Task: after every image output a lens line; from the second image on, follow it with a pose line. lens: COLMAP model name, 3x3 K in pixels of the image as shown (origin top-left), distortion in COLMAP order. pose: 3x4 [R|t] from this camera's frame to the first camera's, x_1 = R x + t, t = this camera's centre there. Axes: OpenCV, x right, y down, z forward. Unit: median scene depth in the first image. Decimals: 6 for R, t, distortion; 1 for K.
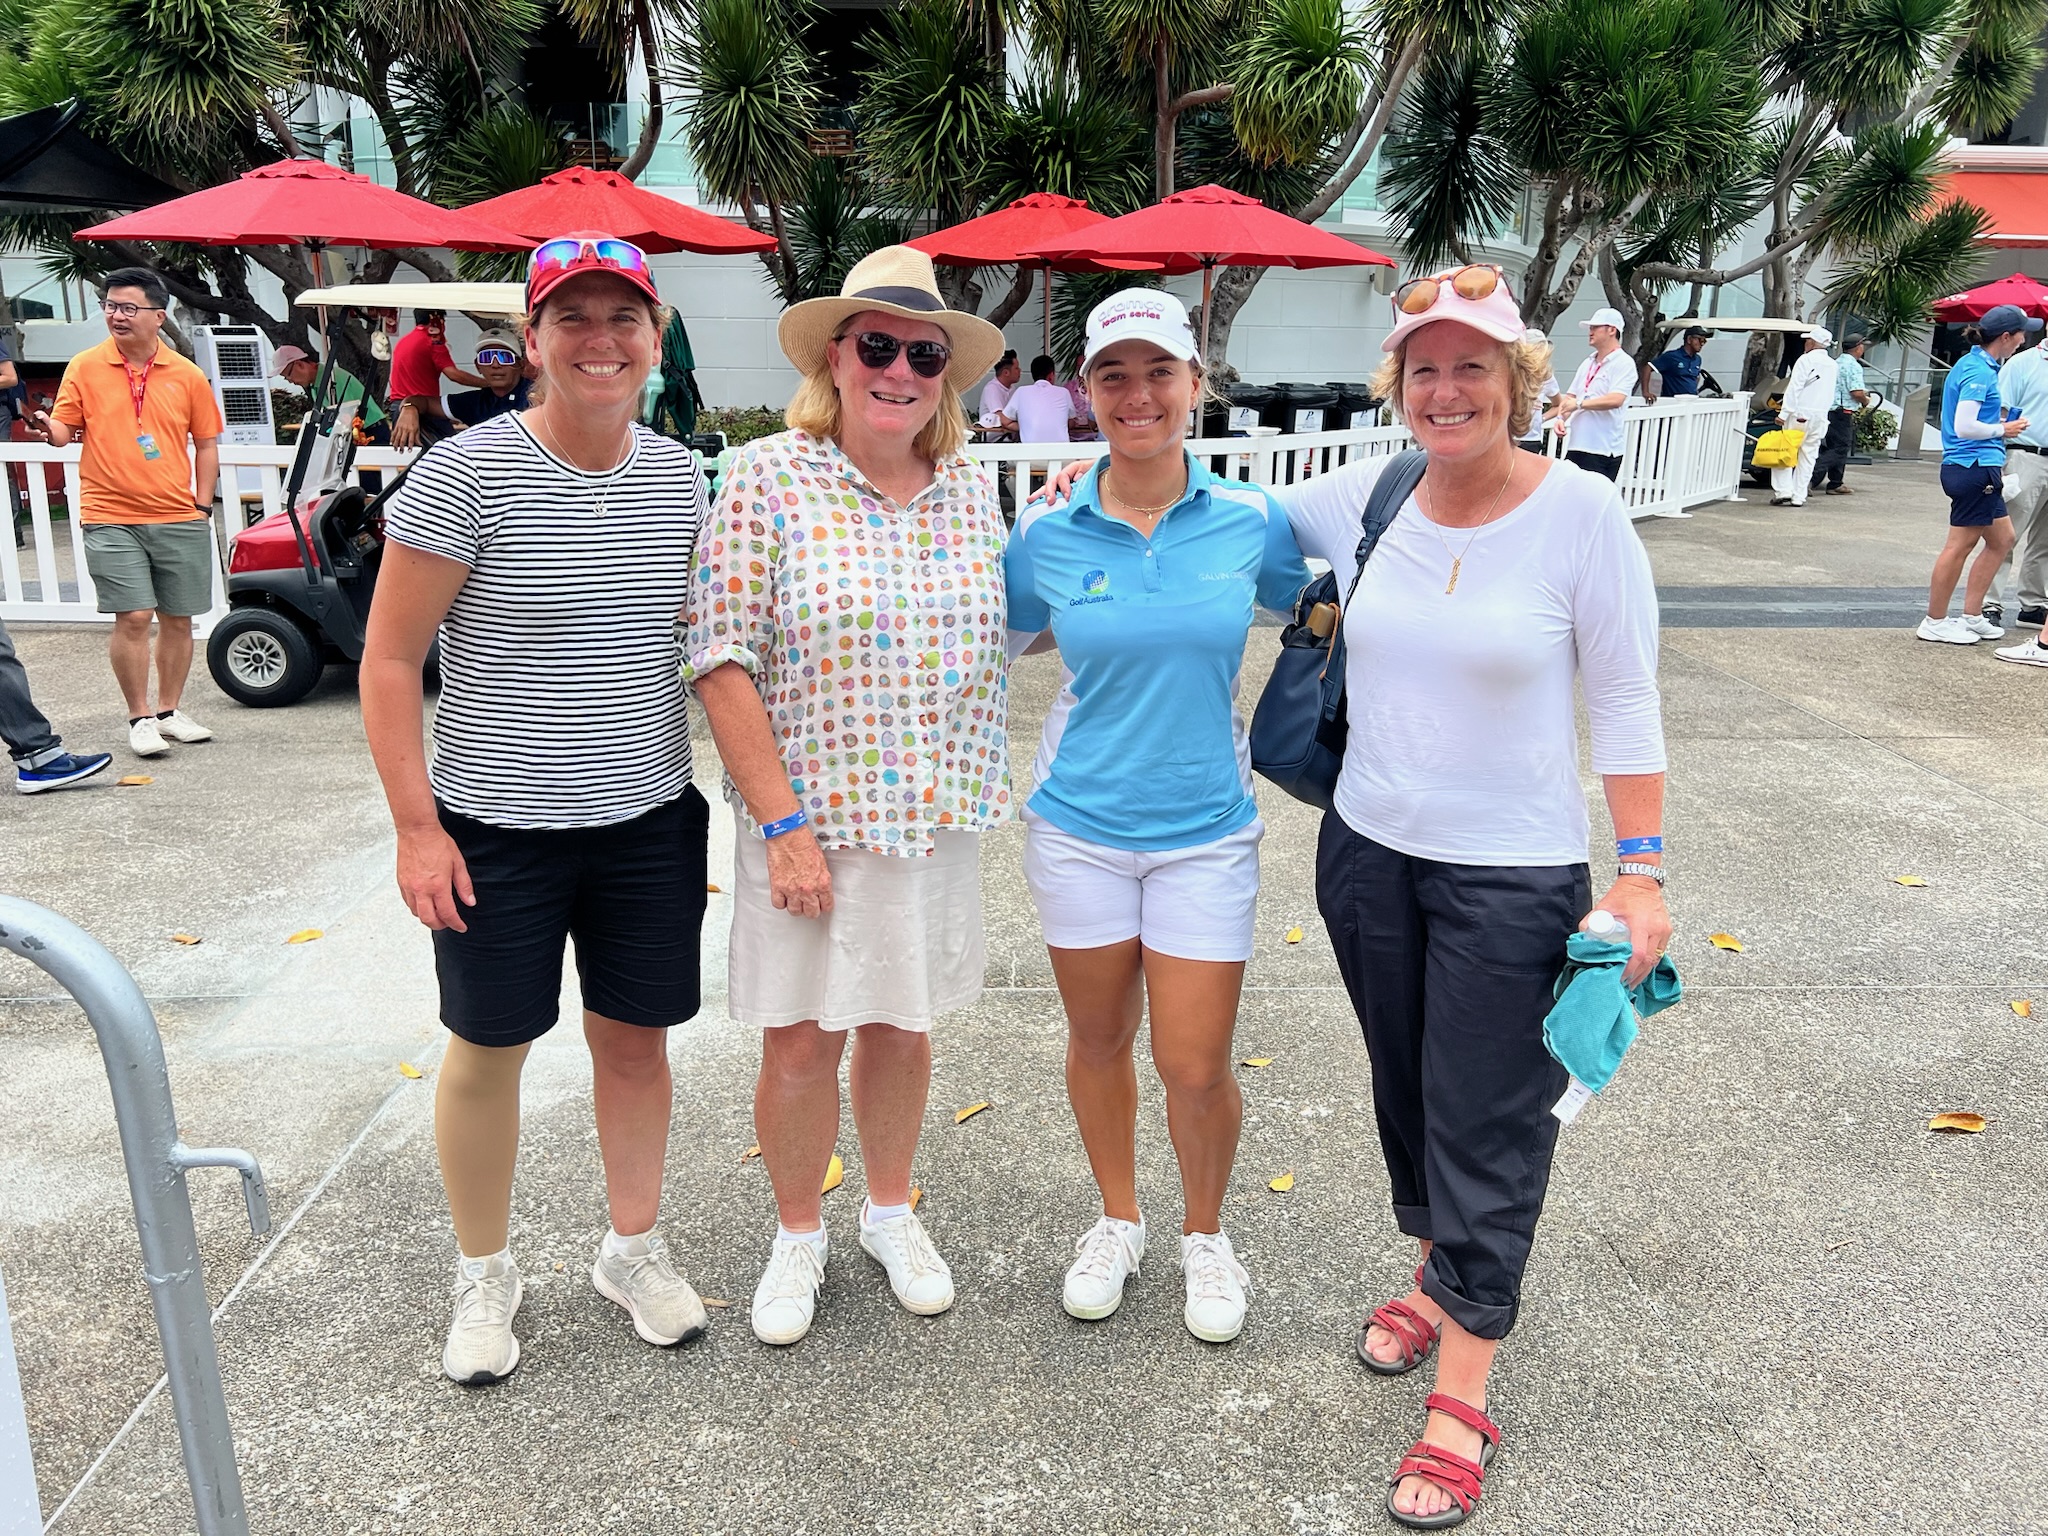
lens RADIAL K [[1552.4, 0, 1024.0], [0, 1552.4, 729.6], [0, 0, 1]] dist [0.002741, -0.001685]
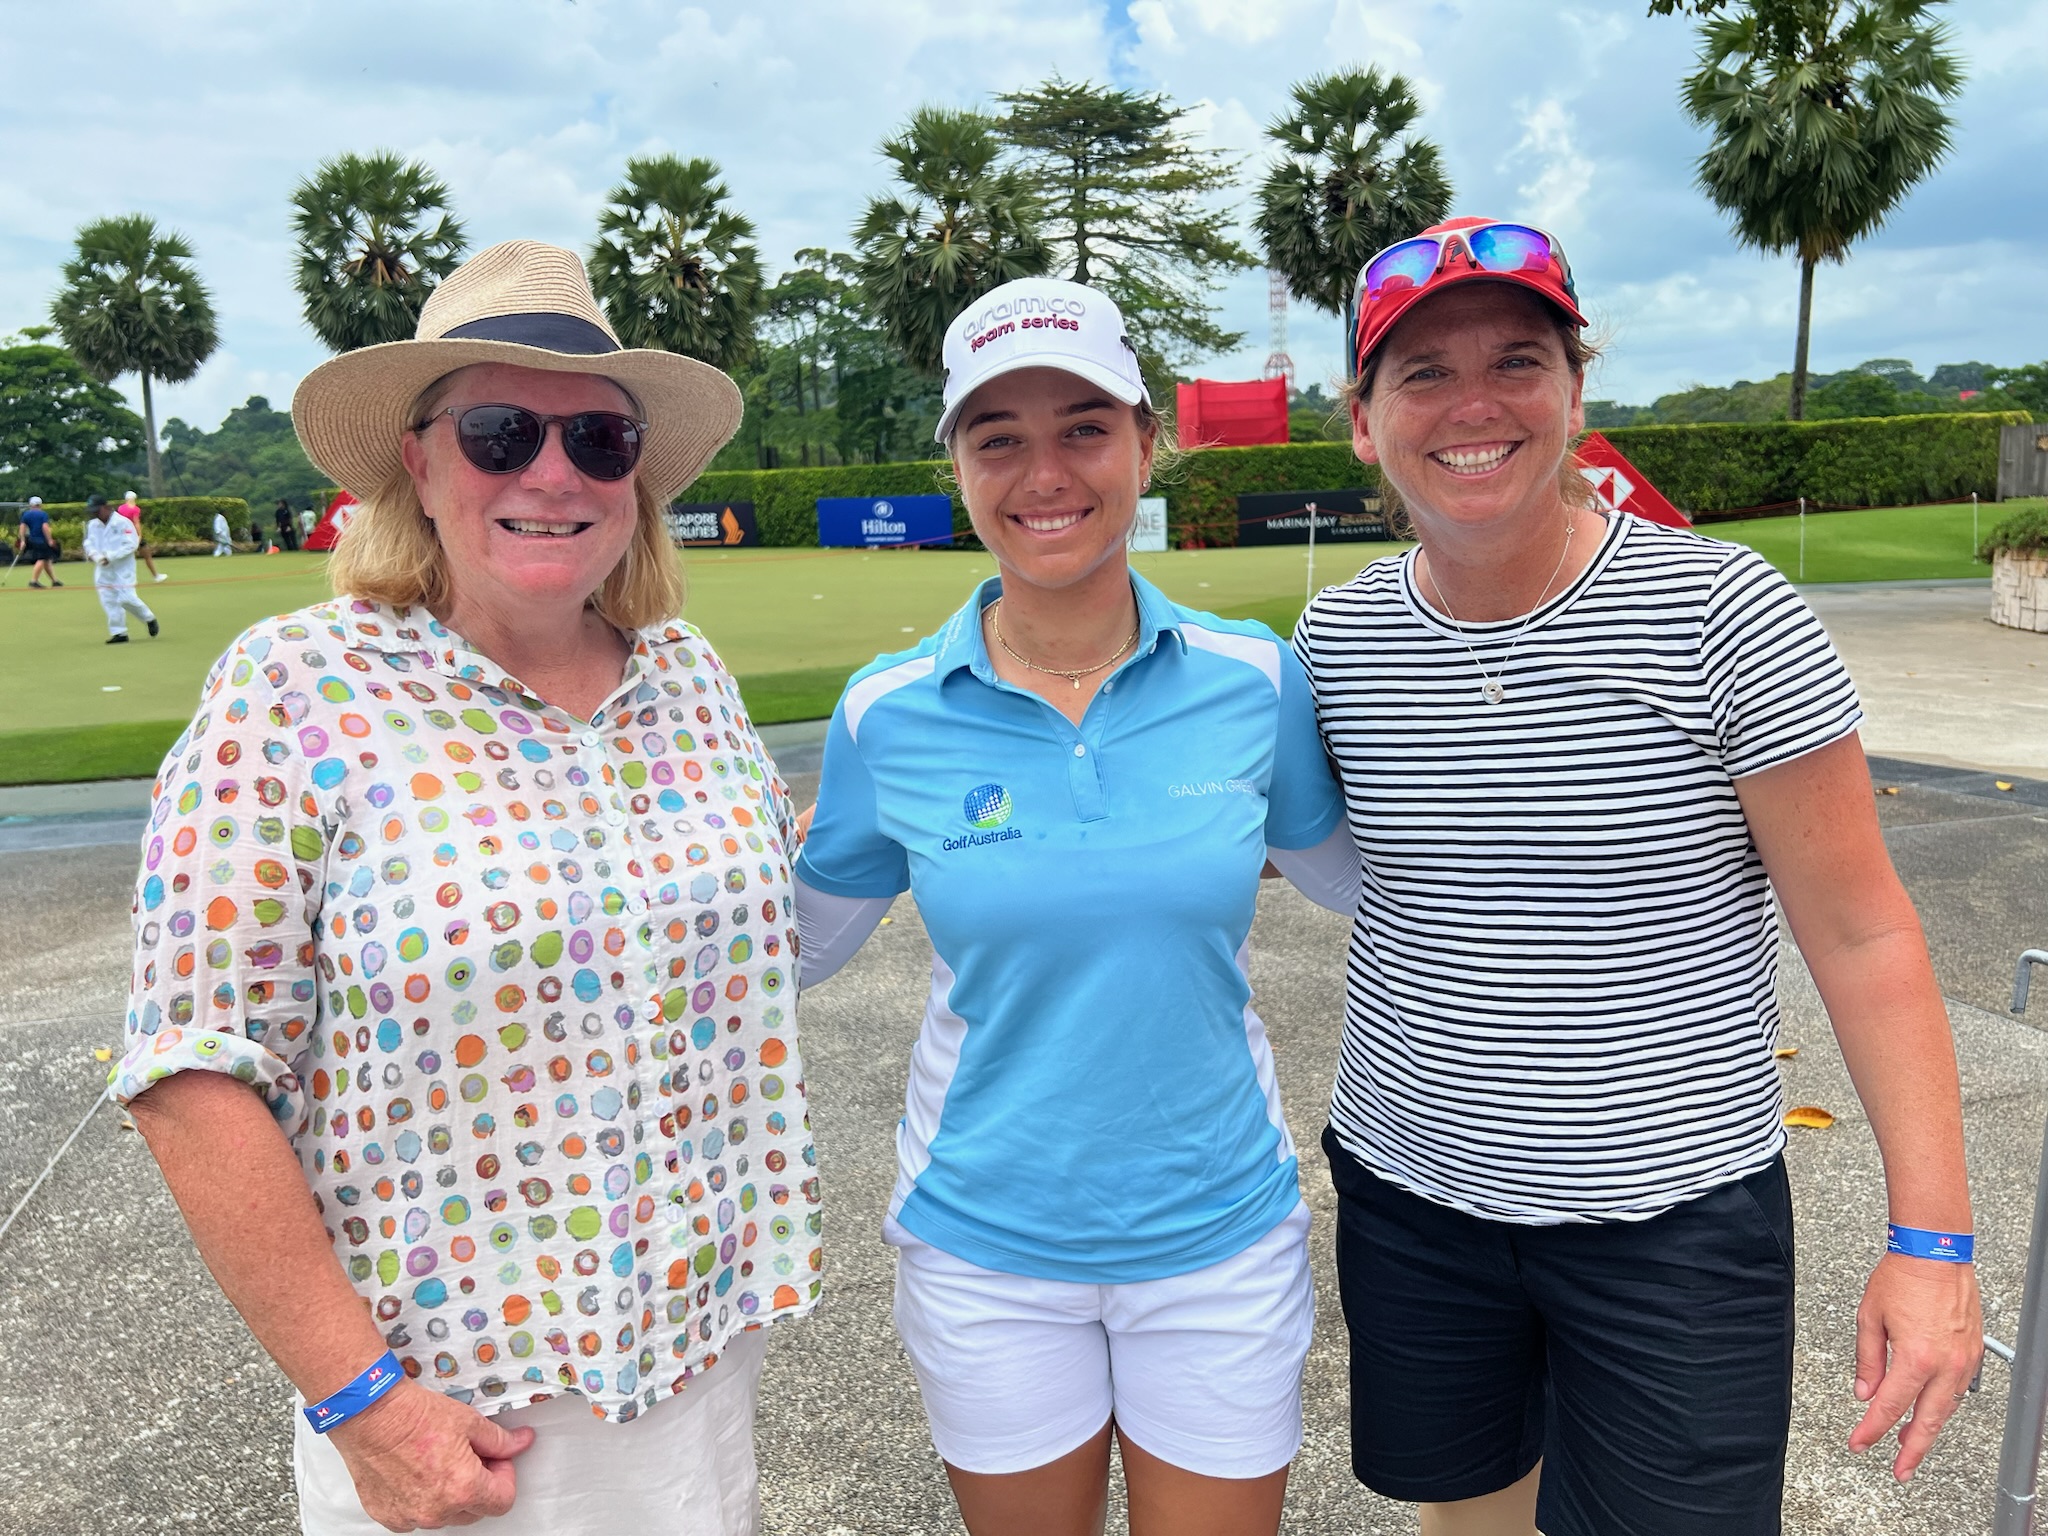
lens RADIAL K [[1552.4, 0, 1024.0], [0, 1552.4, 729.6], [0, 0, 1]] dist [0.002741, -0.001685]
pose [[0.941452, -0.099379, 0.322168, -0.109554], [0.141669, 0.983723, -0.110541, -0.061363], [-0.305939, 0.149710, 0.940207, 0.463560]]
